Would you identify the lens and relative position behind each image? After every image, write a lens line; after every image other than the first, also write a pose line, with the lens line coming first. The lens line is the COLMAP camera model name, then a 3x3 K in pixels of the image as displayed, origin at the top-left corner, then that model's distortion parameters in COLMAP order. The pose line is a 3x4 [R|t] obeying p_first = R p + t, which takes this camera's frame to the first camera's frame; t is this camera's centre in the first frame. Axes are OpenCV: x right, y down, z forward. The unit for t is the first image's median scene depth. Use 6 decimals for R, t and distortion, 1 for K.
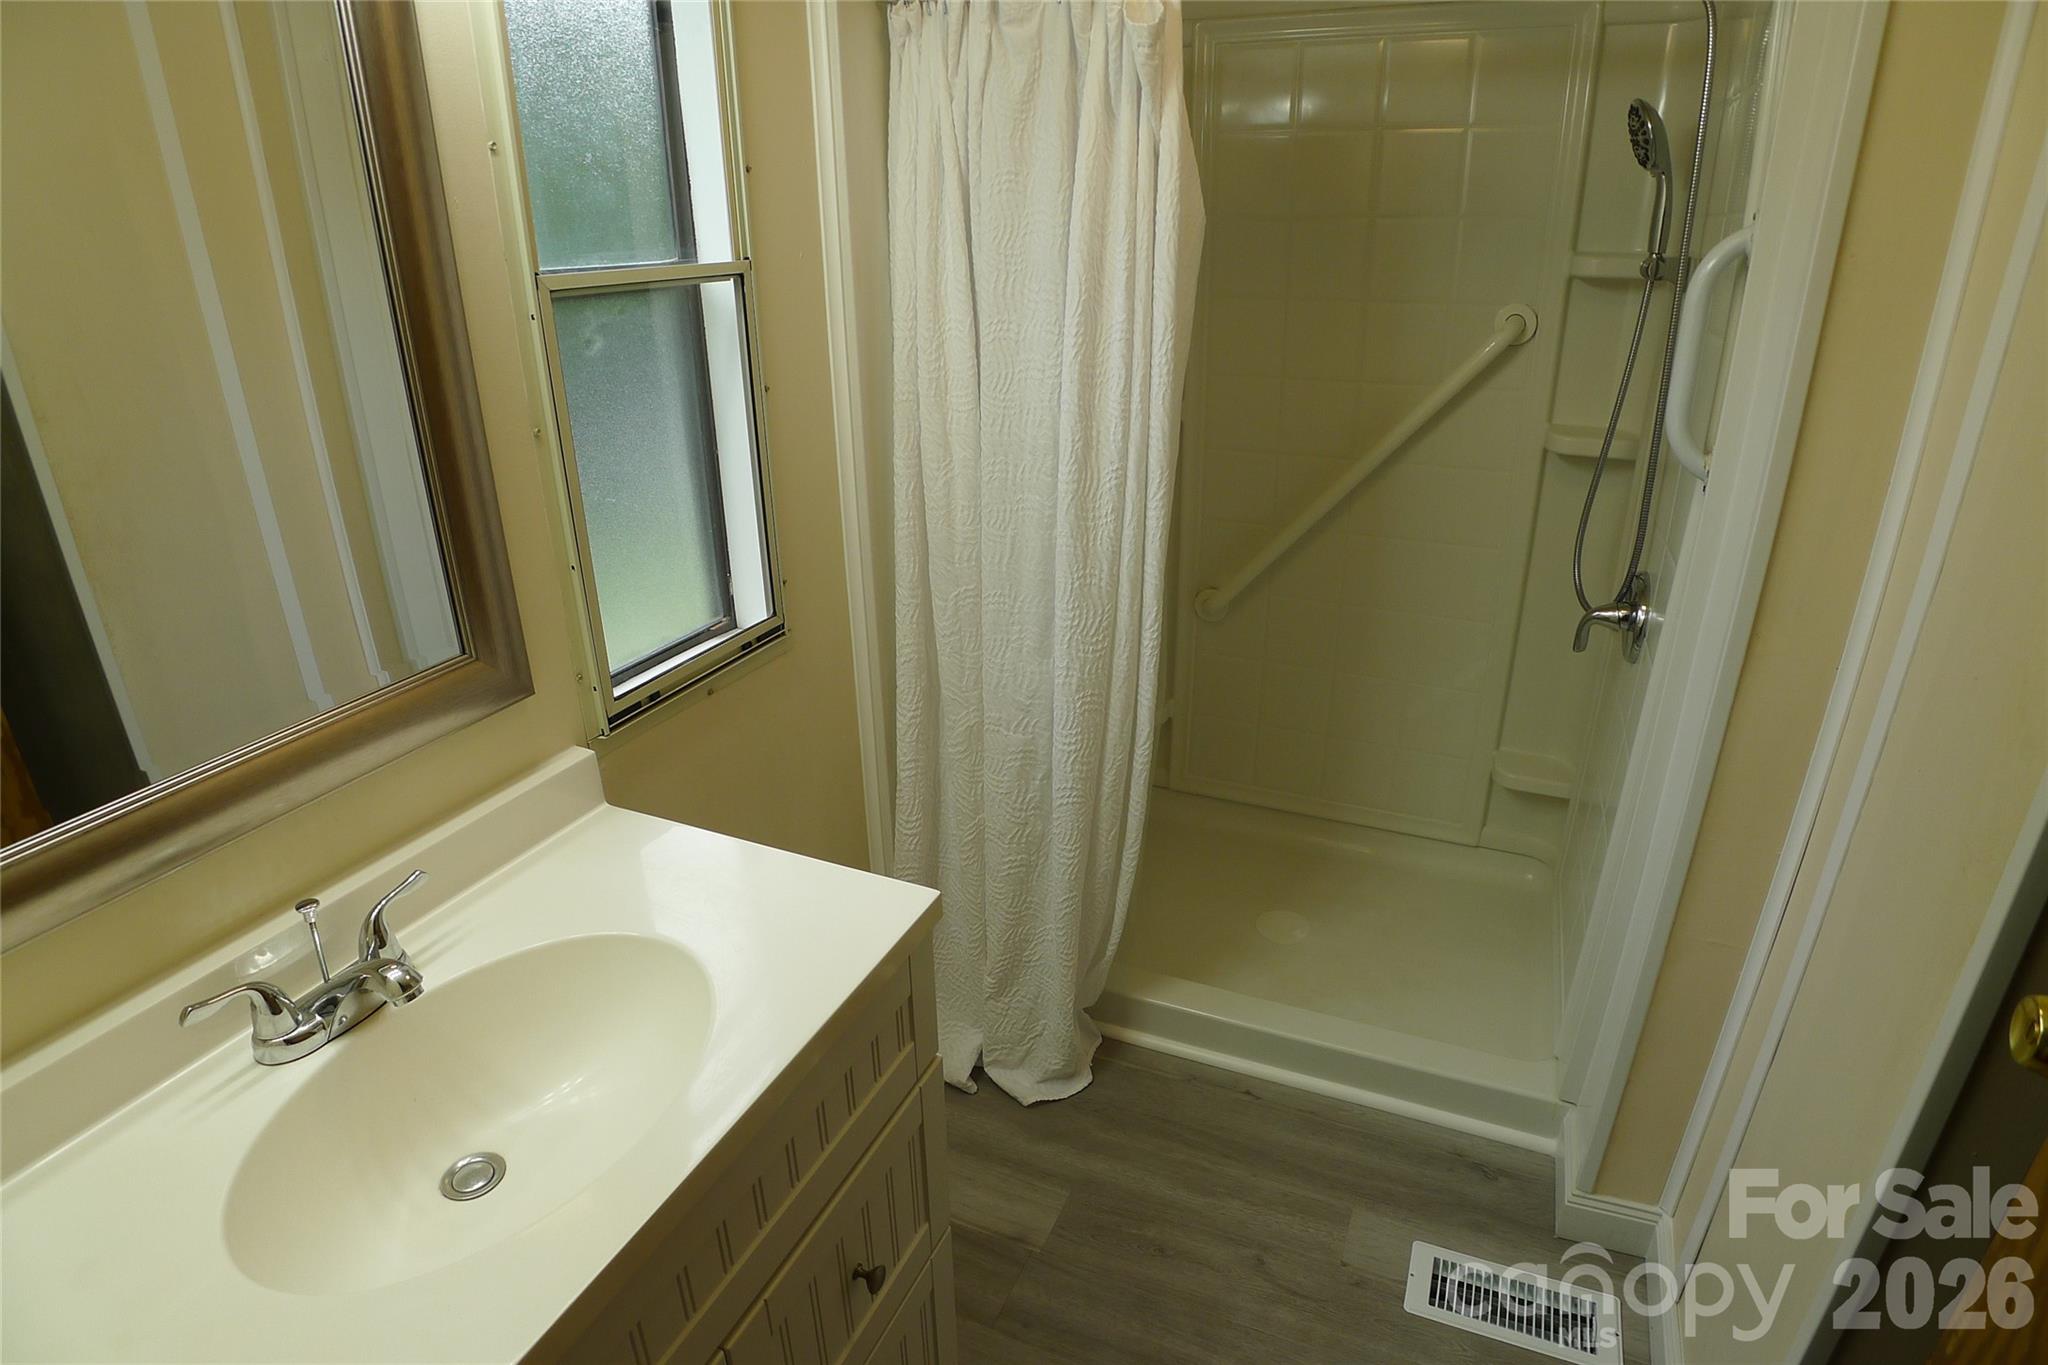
lens RADIAL K [[1079.4, 0, 1020.6], [0, 1079.4, 683.8], [0, 0, 1]] dist [-0.108883, 0.032393]
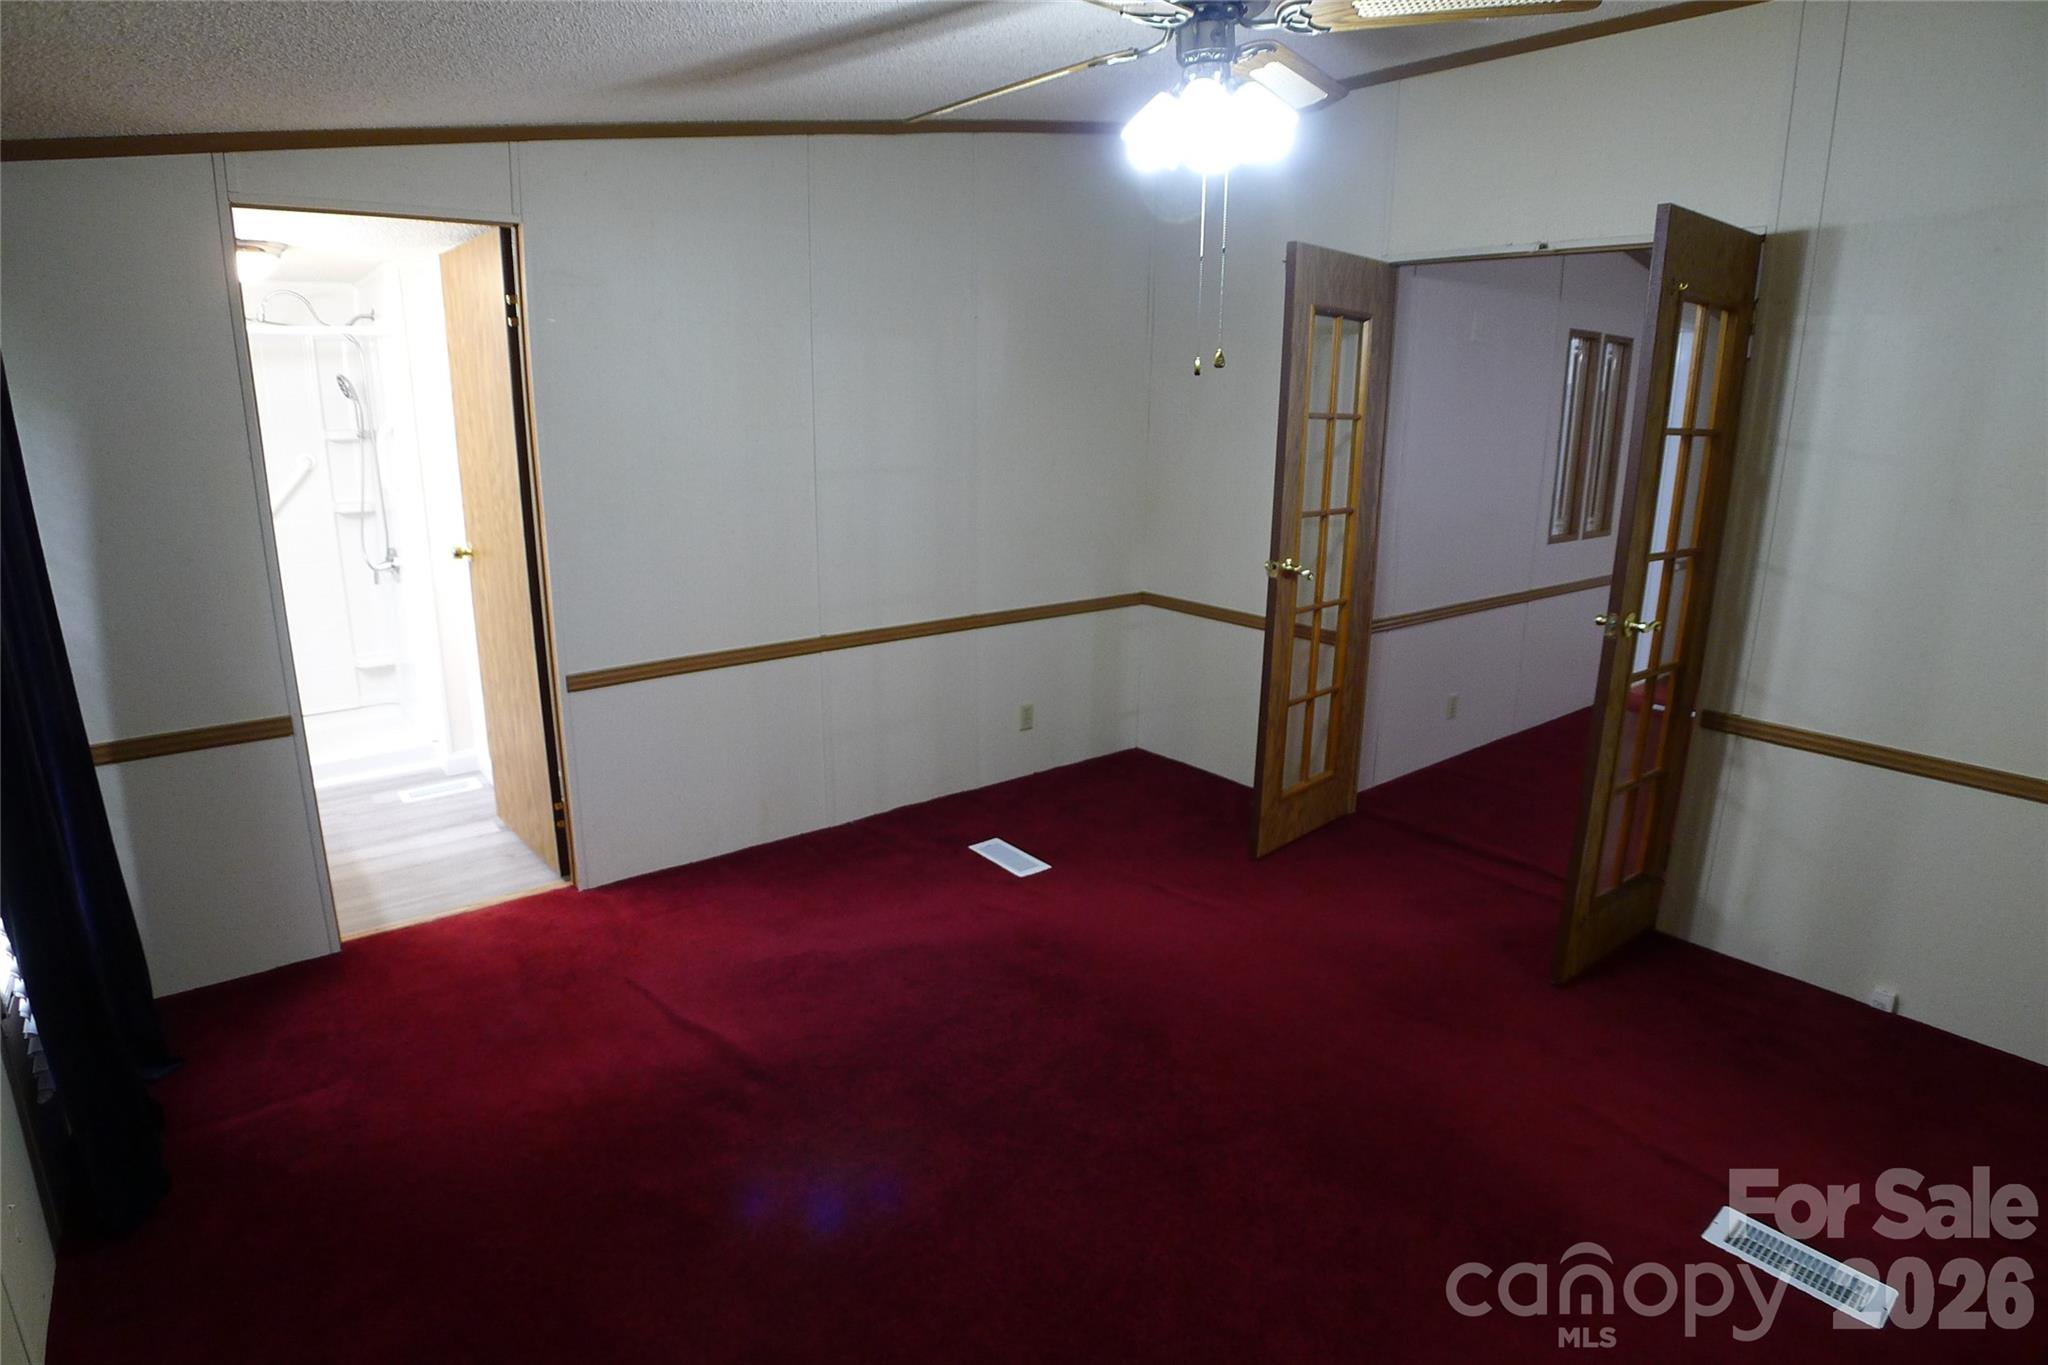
lens RADIAL K [[1079.4, 0, 1020.6], [0, 1079.4, 683.8], [0, 0, 1]] dist [-0.108883, 0.032393]
pose [[0.464220, -0.205260, 0.861608, -0.958429], [0.329035, 0.943127, 0.047402, 0.596057], [-0.822336, 0.261494, 0.505356, -1.479712]]
